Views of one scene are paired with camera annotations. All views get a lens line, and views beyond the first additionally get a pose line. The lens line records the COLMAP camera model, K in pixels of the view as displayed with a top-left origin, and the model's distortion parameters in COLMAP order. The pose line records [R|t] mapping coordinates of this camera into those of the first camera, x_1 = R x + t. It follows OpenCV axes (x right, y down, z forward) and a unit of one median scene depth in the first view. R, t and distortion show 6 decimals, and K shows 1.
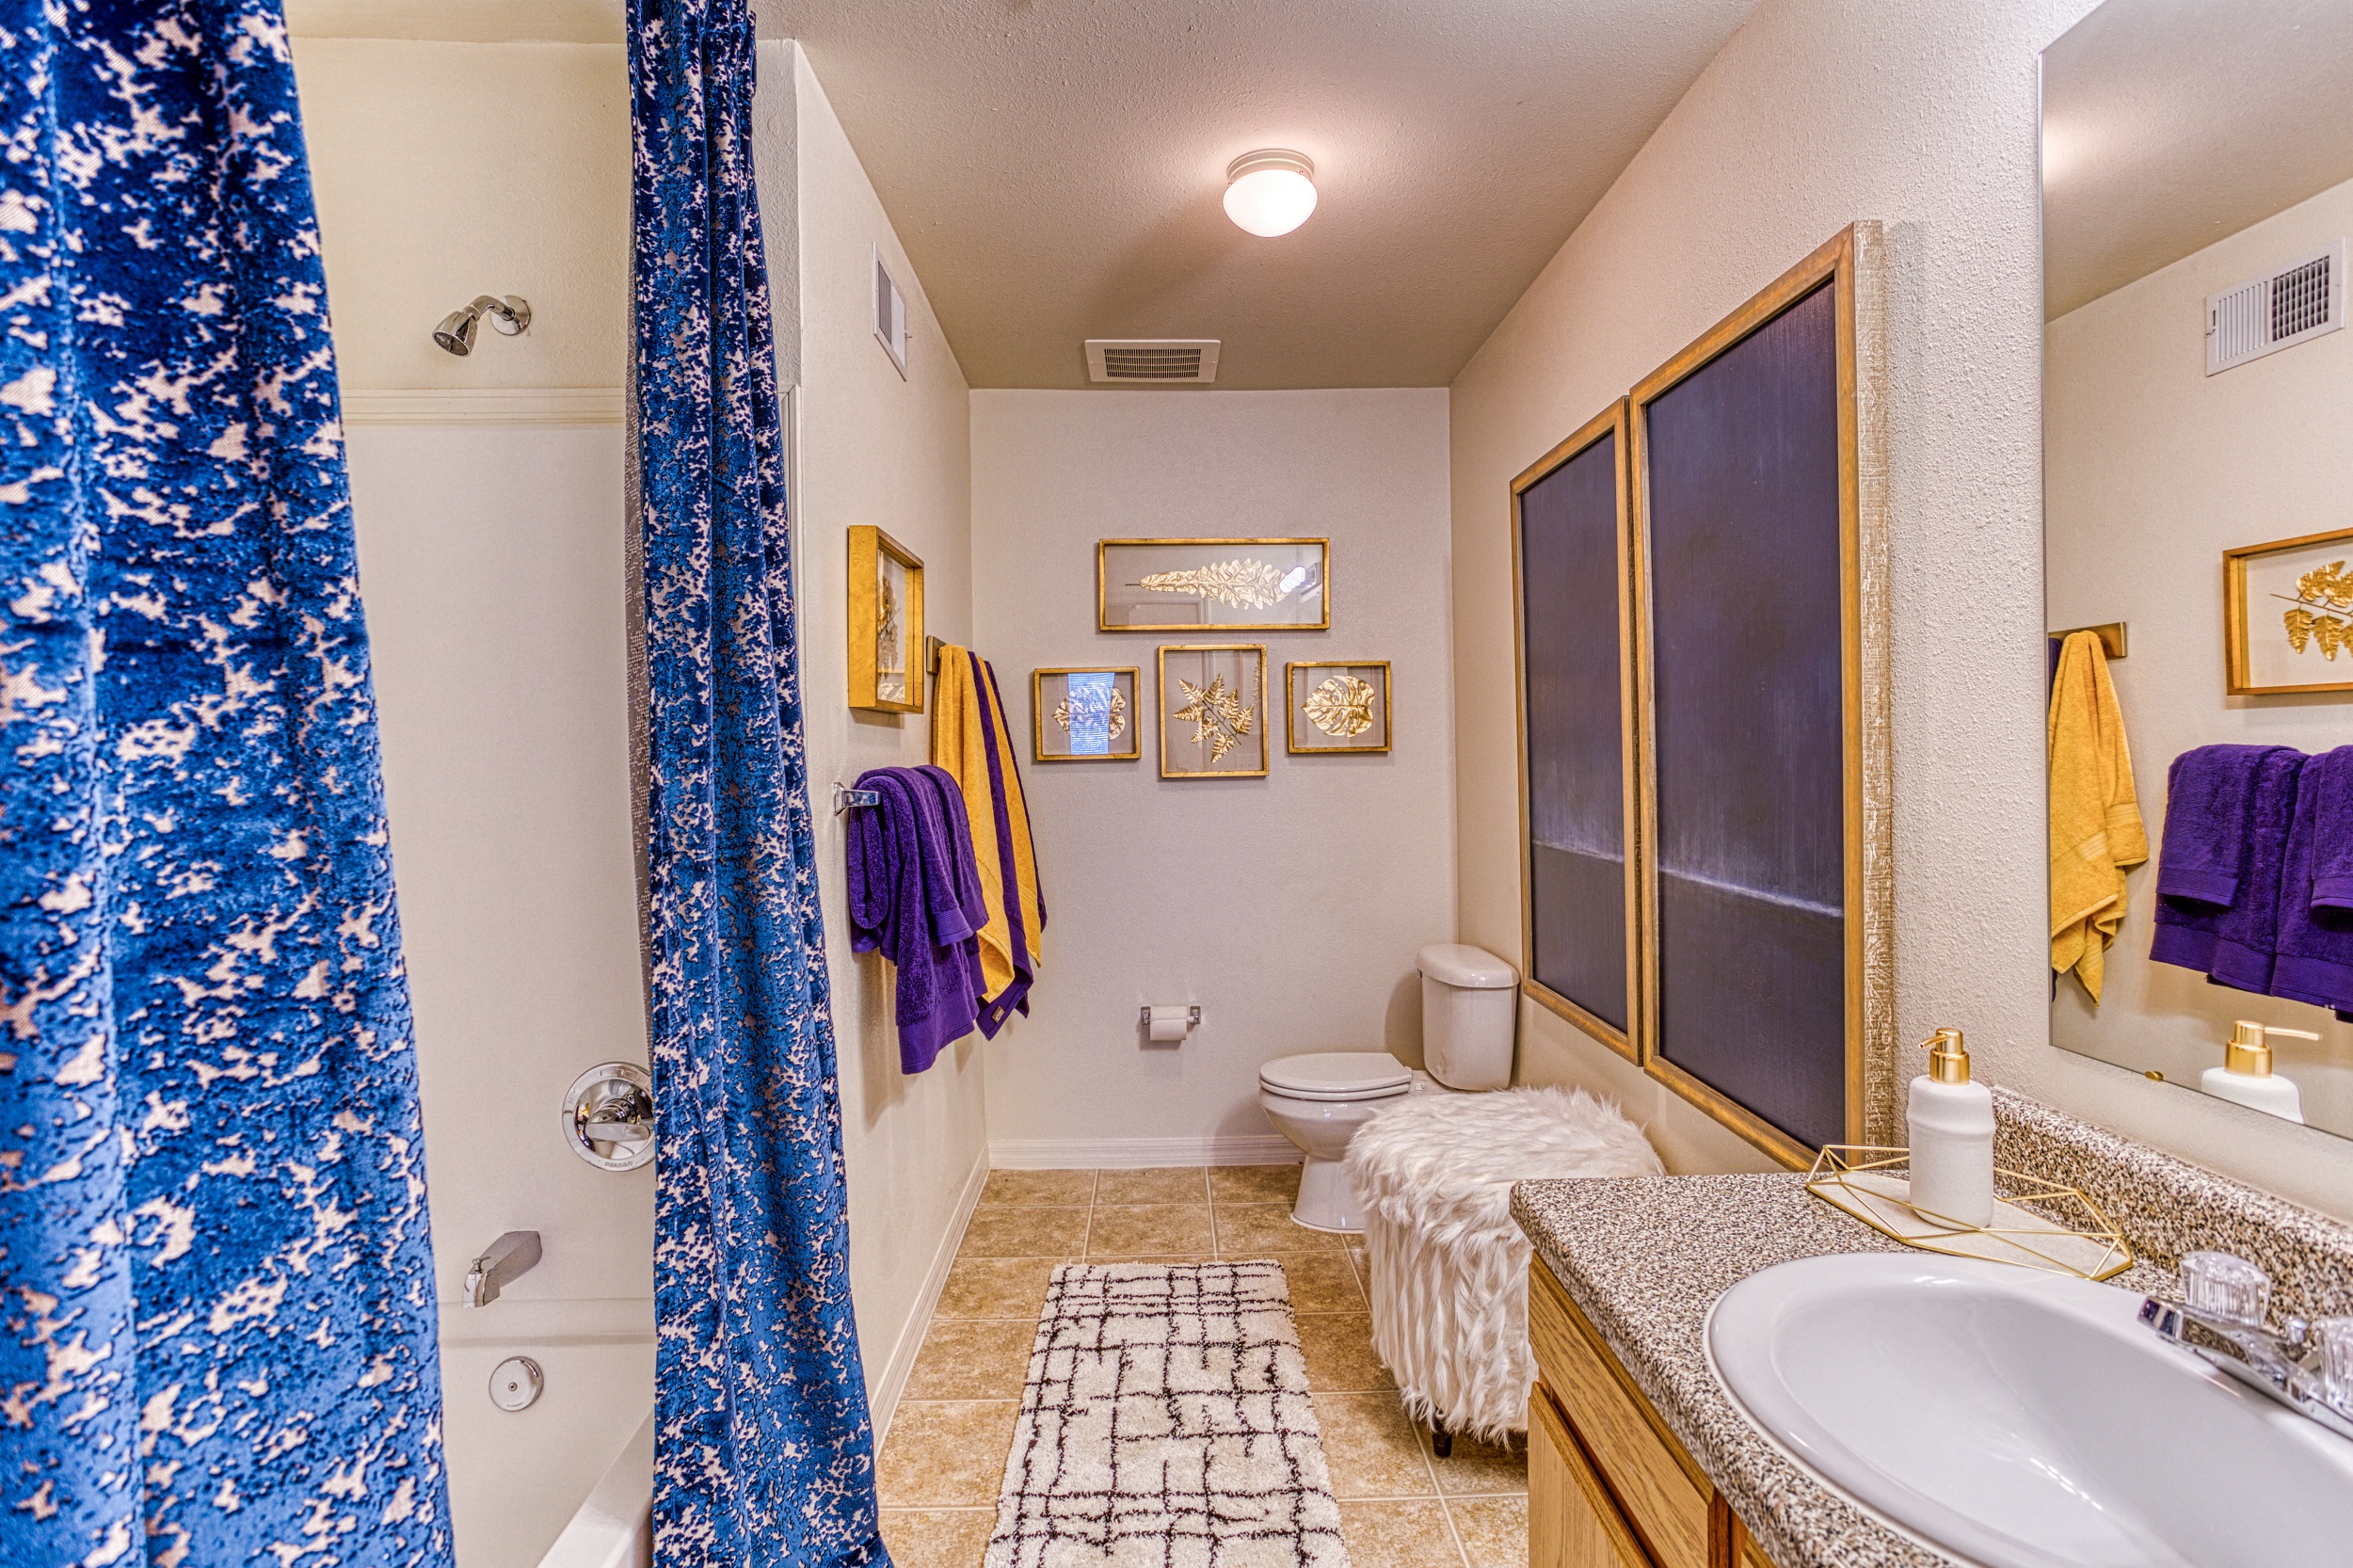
lens RADIAL K [[1105.1, 0, 1177.5], [0, 1105.1, 767.3], [0, 0, 1]] dist [-0.050122, 0.026556]
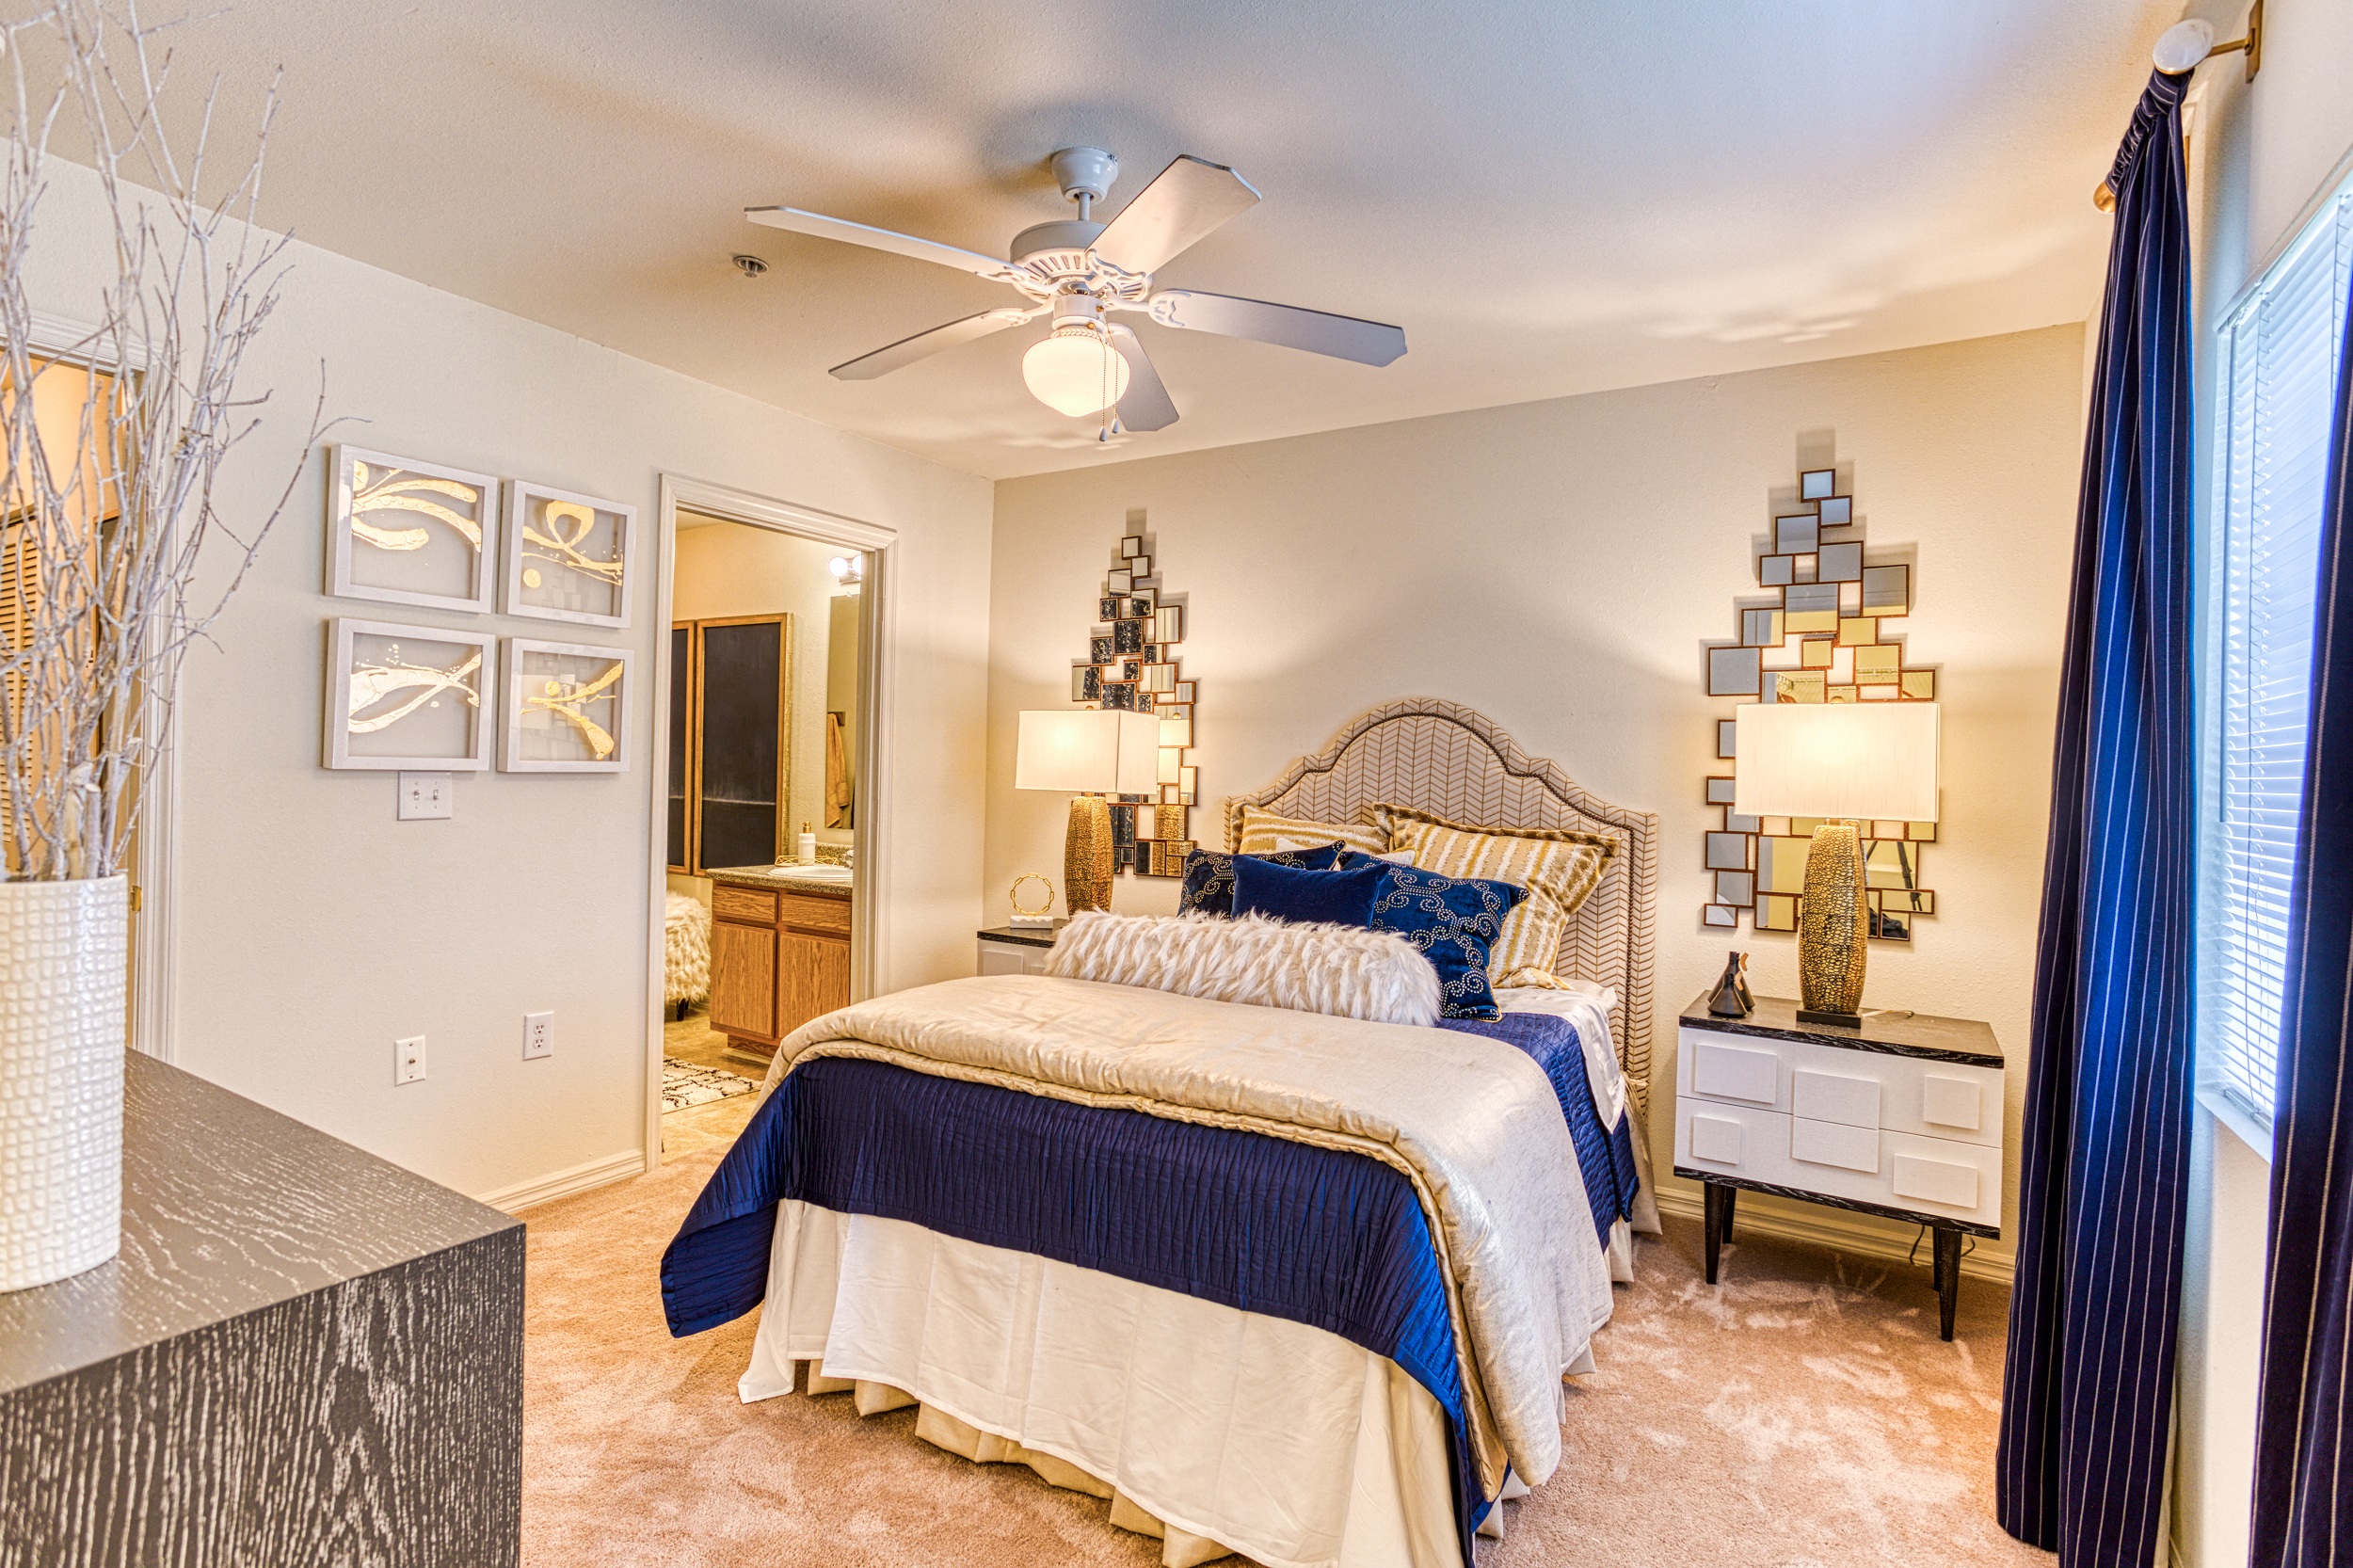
lens RADIAL K [[1105.1, 0, 1177.5], [0, 1105.1, 767.3], [0, 0, 1]] dist [-0.050122, 0.026556]
pose [[0.532090, 0.032172, 0.846076, -1.568334], [-0.016097, 0.999482, -0.027881, 0.086898], [-0.846535, 0.001216, 0.532332, -1.827973]]
